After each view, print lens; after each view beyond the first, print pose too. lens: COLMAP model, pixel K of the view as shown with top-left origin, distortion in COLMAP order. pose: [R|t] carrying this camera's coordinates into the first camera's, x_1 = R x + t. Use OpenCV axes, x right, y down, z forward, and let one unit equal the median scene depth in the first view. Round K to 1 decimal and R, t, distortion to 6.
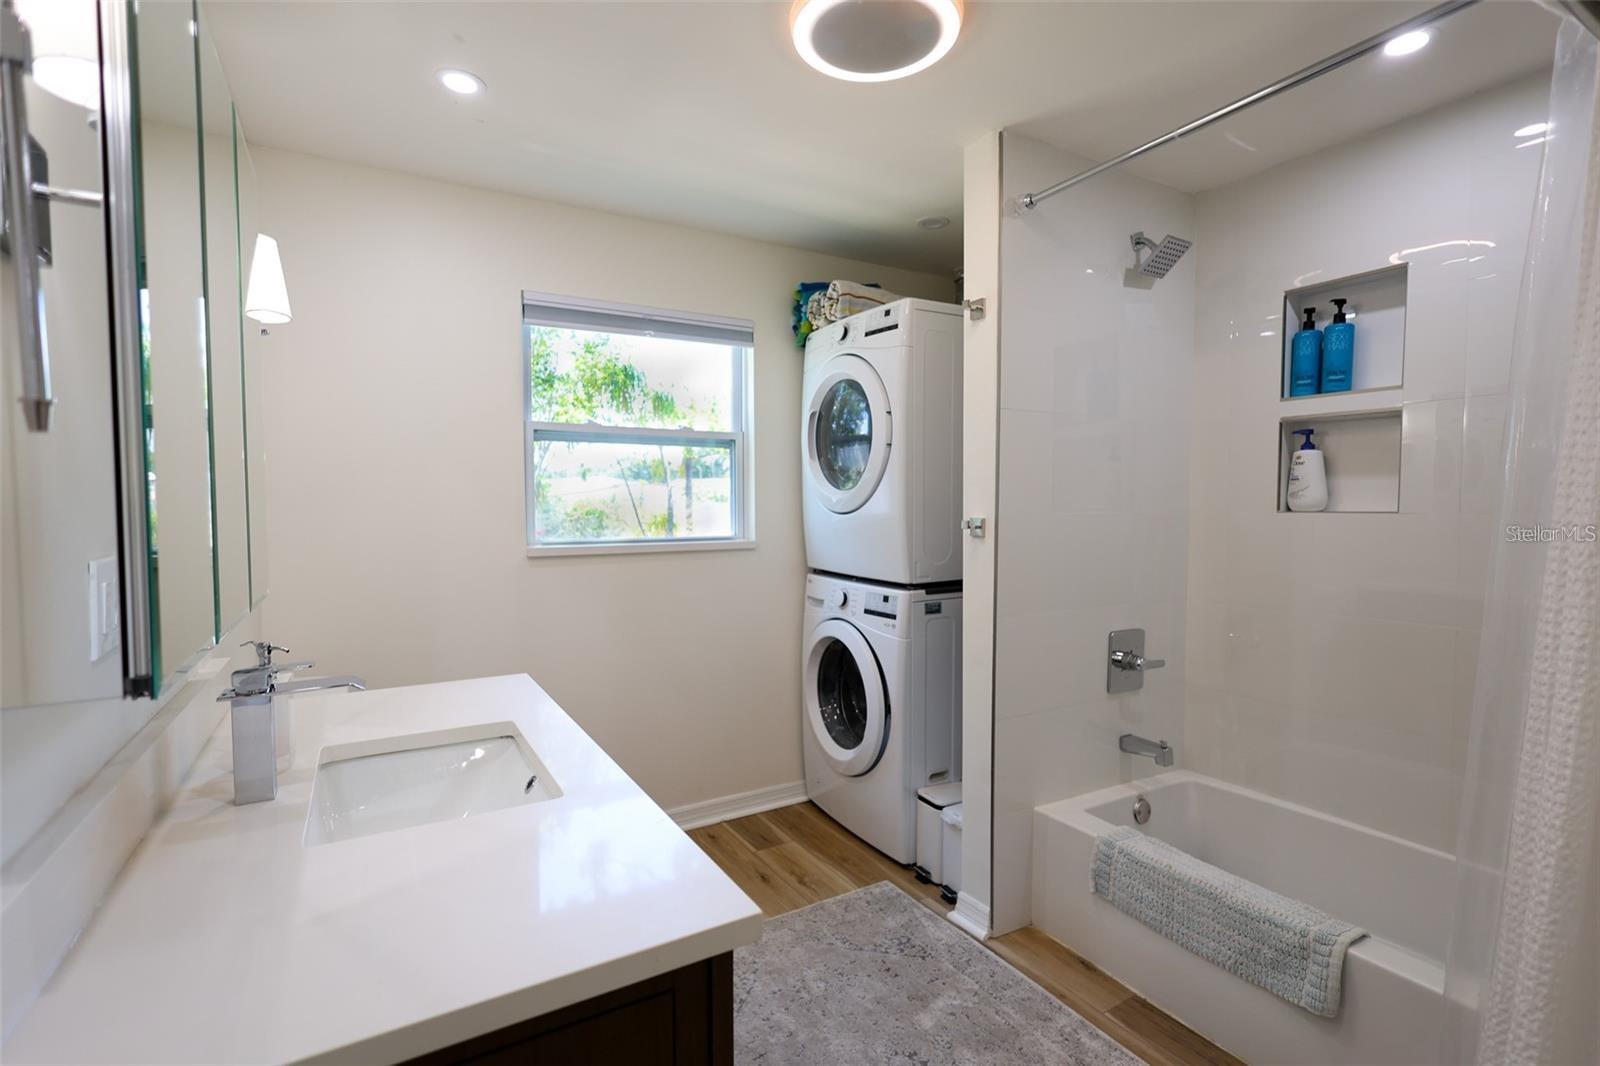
lens RADIAL K [[737.6, 0, 803.0], [0, 737.6, 535.6], [0, 0, 1]] dist [-0.000888, 0.001192]
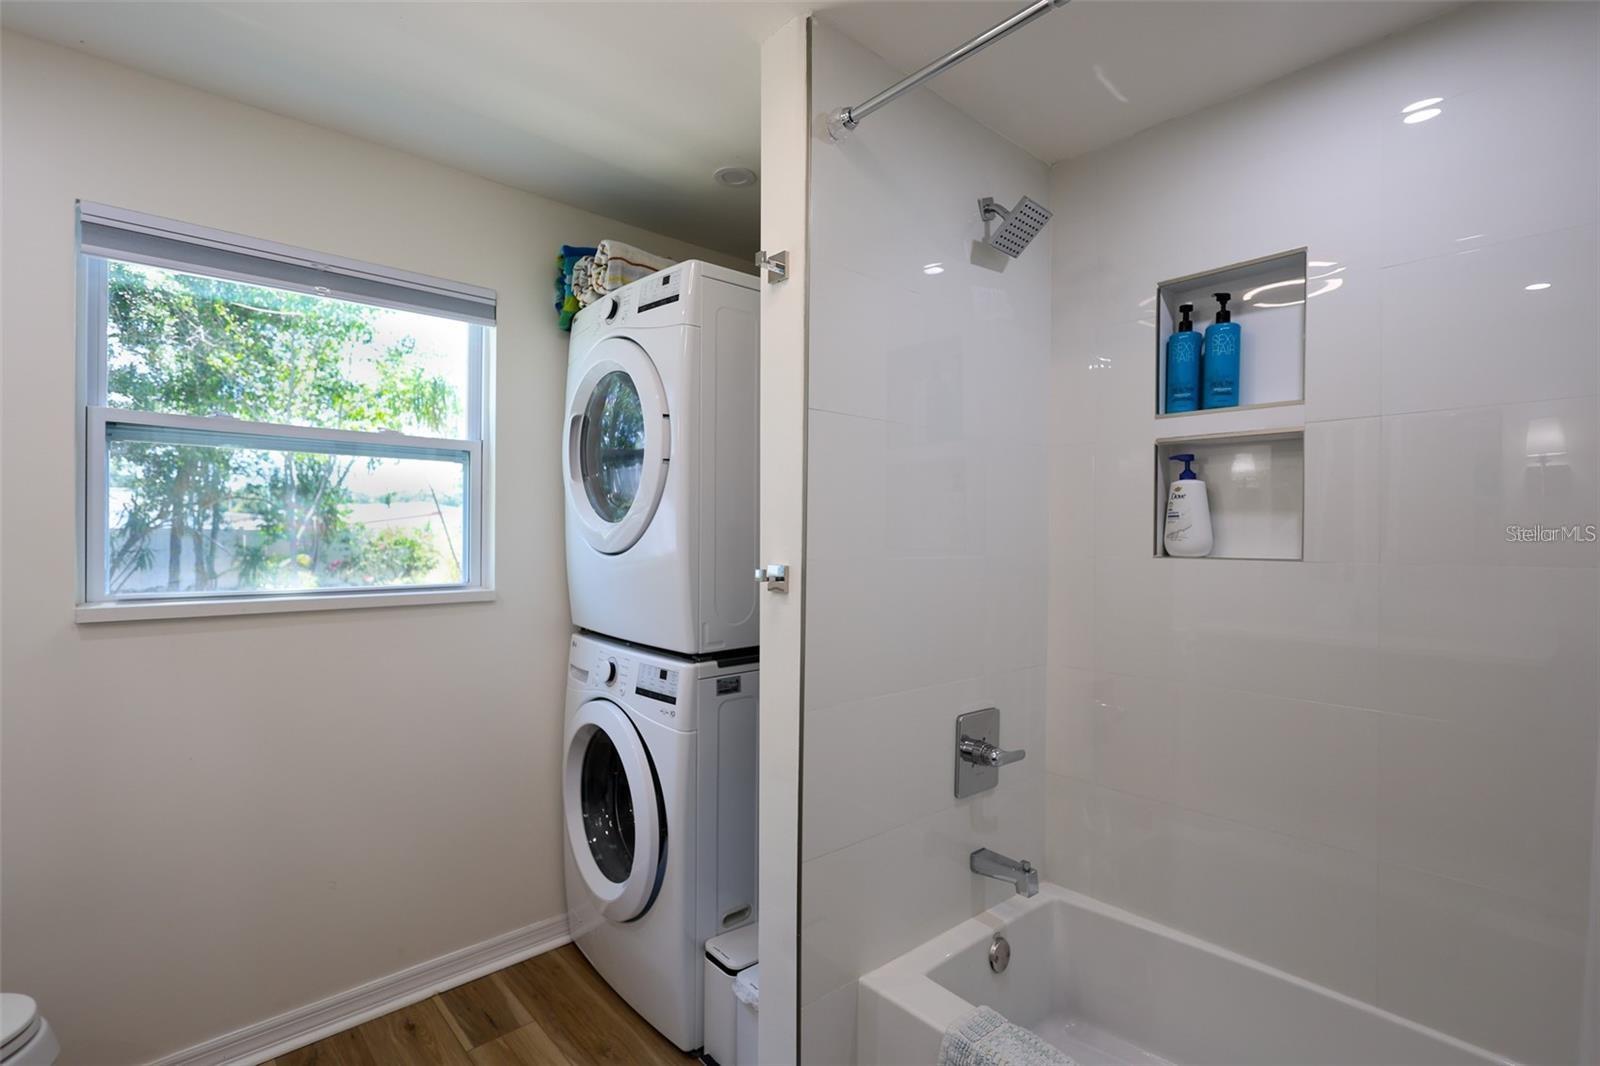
lens RADIAL K [[737.6, 0, 803.4], [0, 737.6, 535.0], [0, 0, 1]] dist [-0.000888, 0.001192]
pose [[0.979208, 0.009259, 0.202647, 0.104701], [-0.000585, 0.999083, -0.042821, -0.020171], [-0.202858, 0.041812, 0.978315, 0.278491]]
